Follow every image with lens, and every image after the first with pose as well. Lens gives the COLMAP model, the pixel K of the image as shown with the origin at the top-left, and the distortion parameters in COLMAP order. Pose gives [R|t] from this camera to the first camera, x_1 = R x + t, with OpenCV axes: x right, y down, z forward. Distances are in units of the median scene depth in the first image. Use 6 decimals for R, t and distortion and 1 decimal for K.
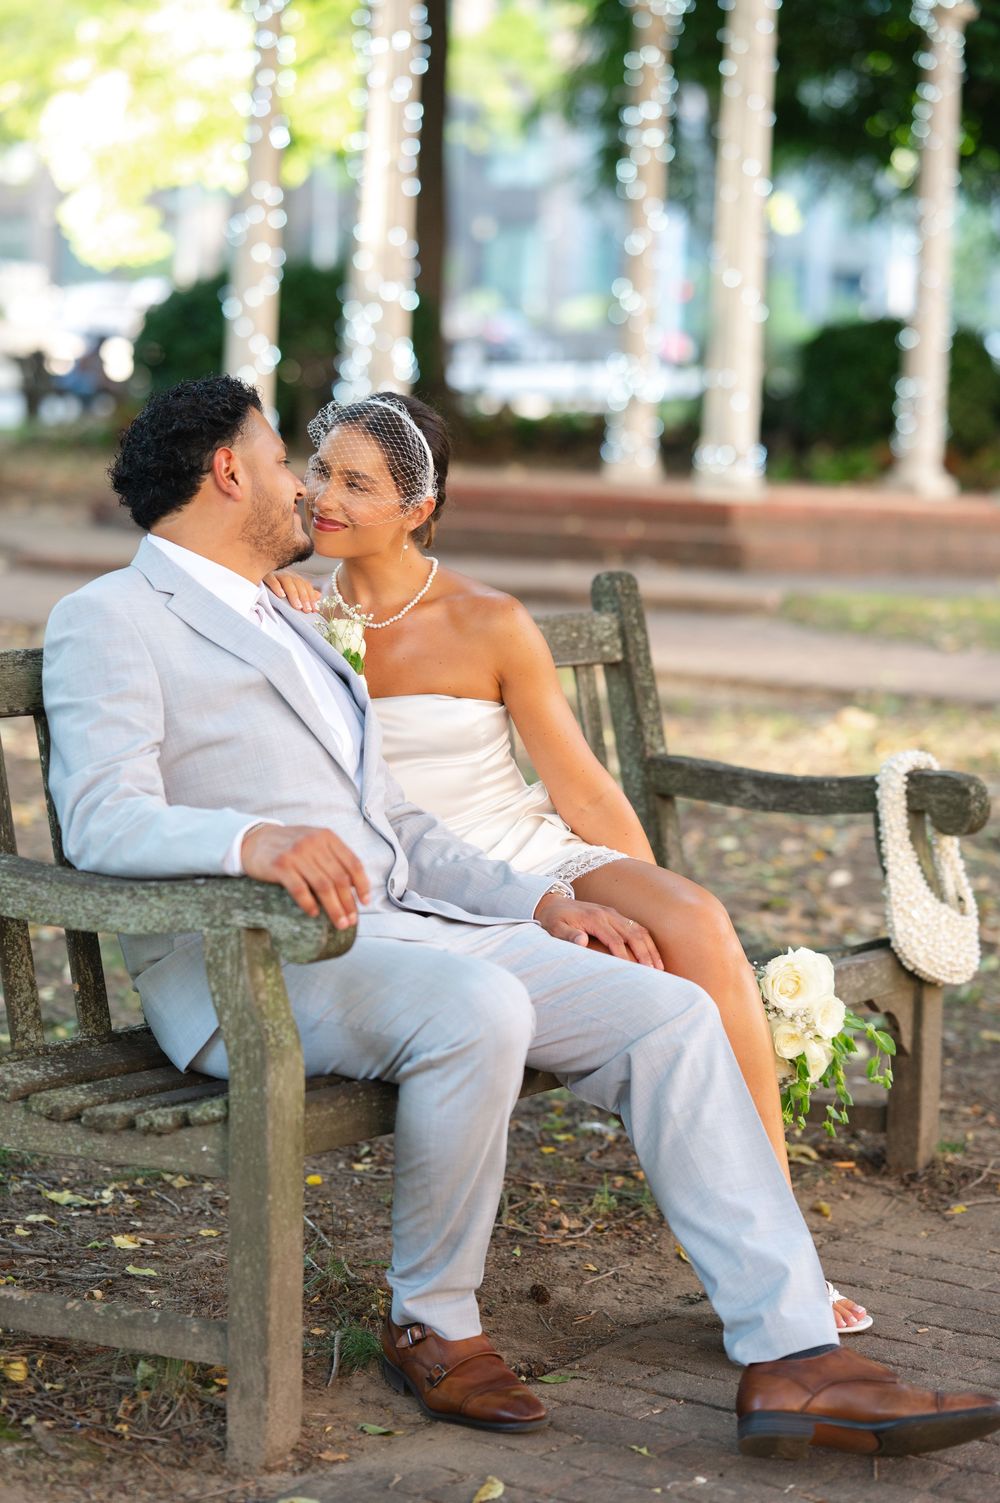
lens RADIAL K [[3641.5, 0, 500.0], [0, 3641.5, 751.5], [0, 0, 1]] dist [-0.054965, 0.678849]
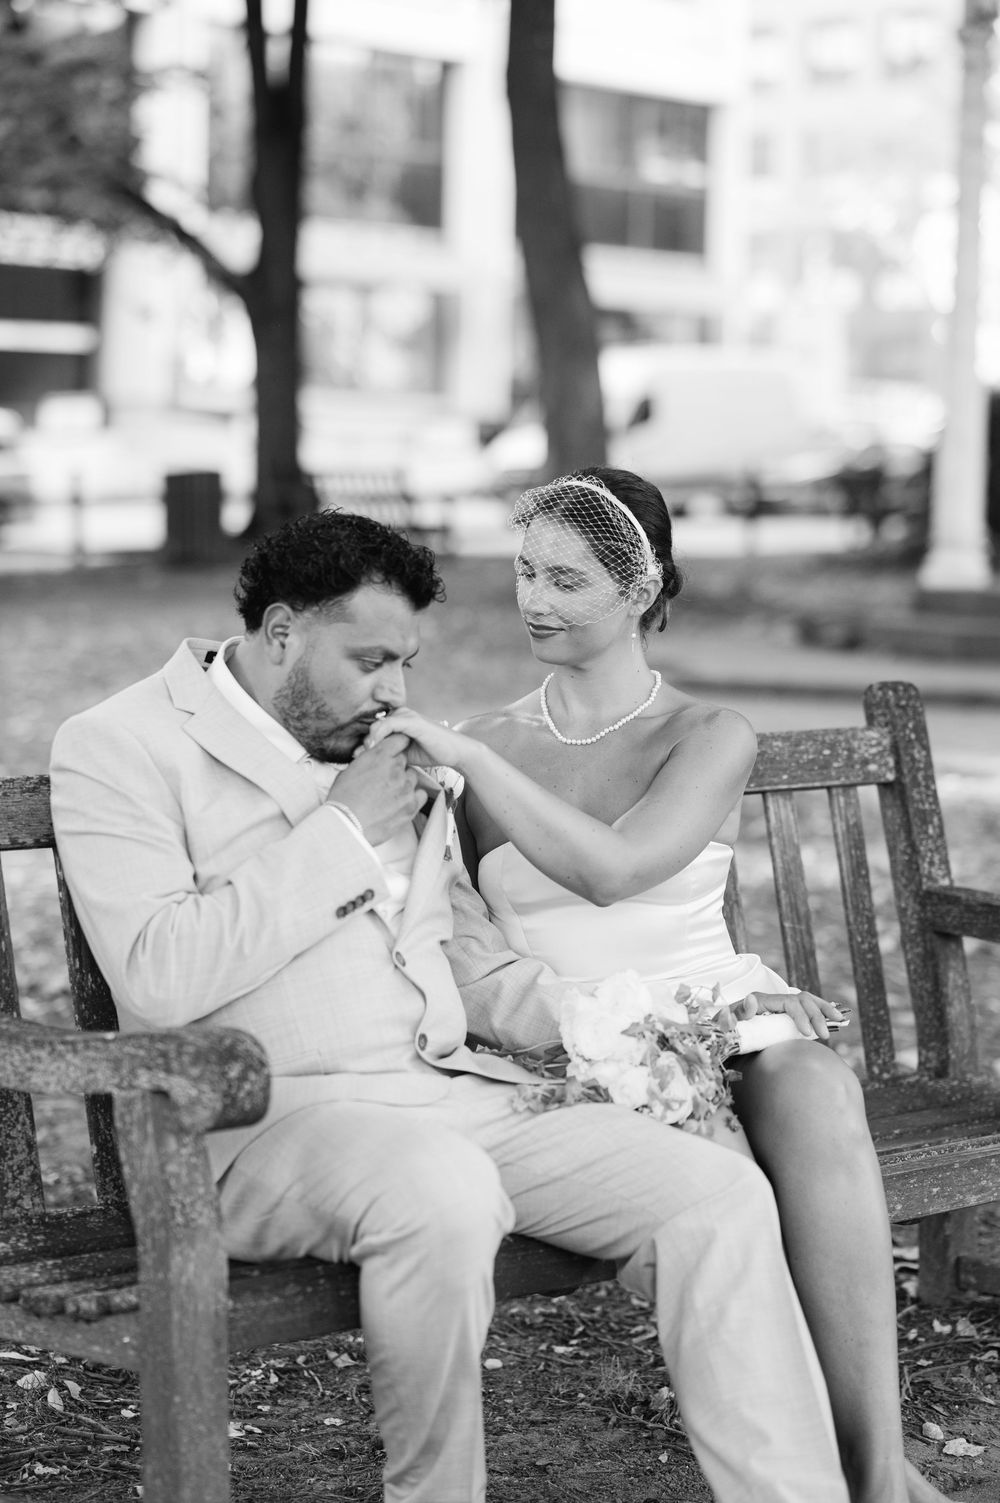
lens RADIAL K [[3641.5, 0, 500.0], [0, 3641.5, 751.5], [0, 0, 1]] dist [-0.054965, 0.678849]
pose [[0.965437, -0.009531, -0.260463, 0.233866], [0.000960, 0.999454, -0.033017, -0.004075], [0.260636, 0.031626, 0.964919, 0.165911]]
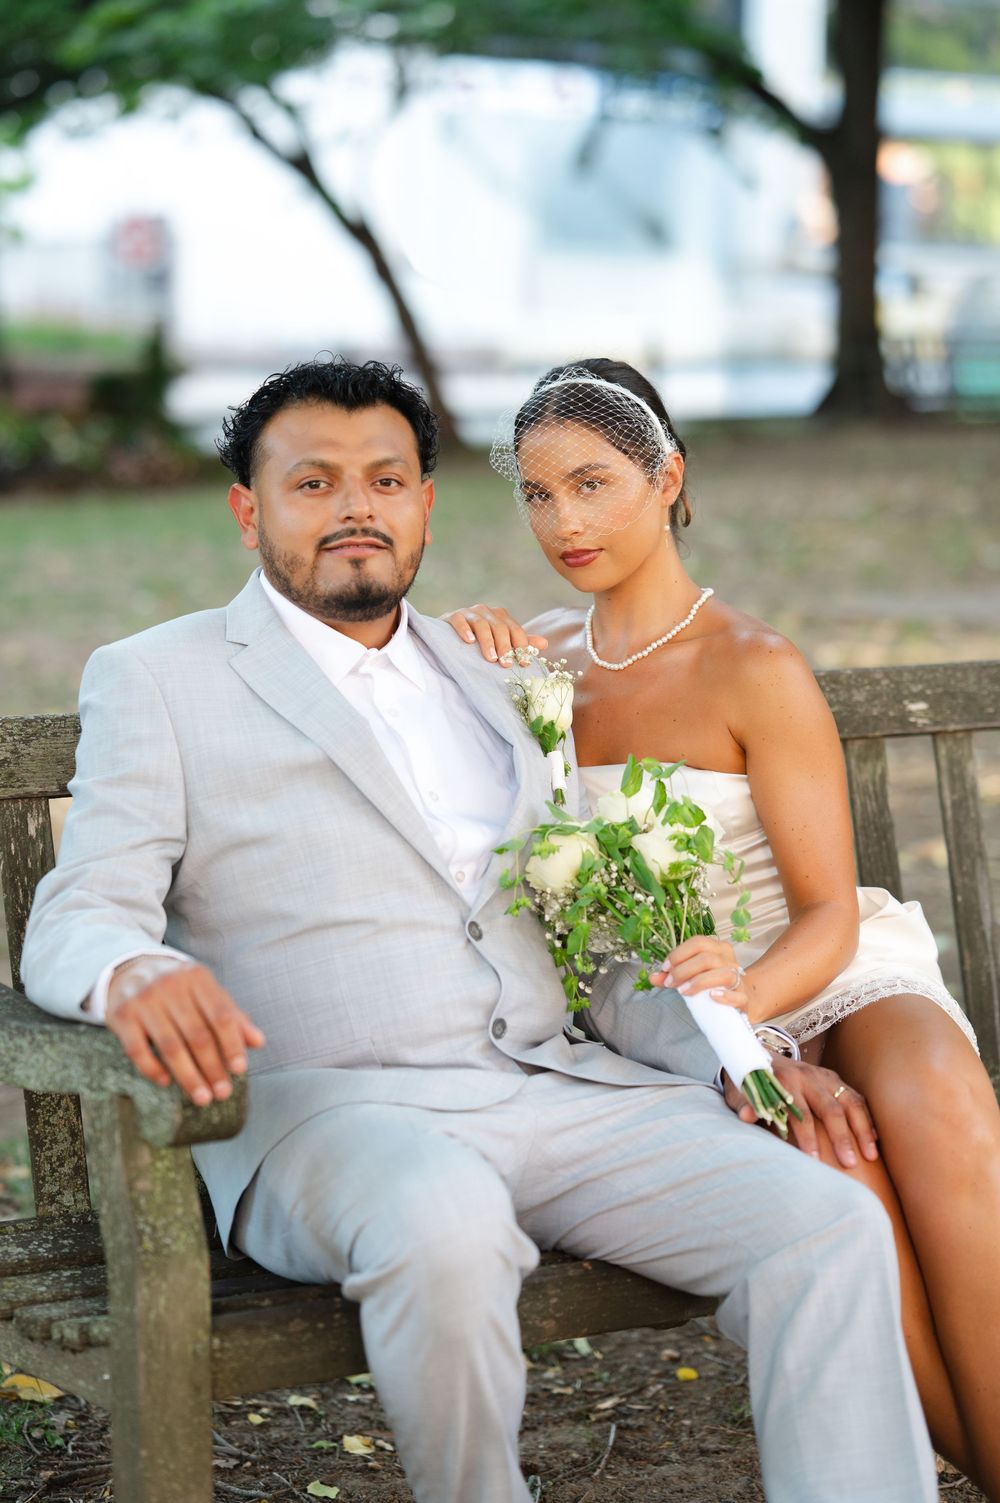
lens RADIAL K [[3641.5, 0, 500.0], [0, 3641.5, 751.5], [0, 0, 1]] dist [-0.054965, 0.678849]
pose [[0.903195, 0.013151, -0.429028, 0.314532], [-0.011589, 0.999913, 0.006254, -0.027320], [0.429073, -0.000677, 0.903270, 0.341229]]
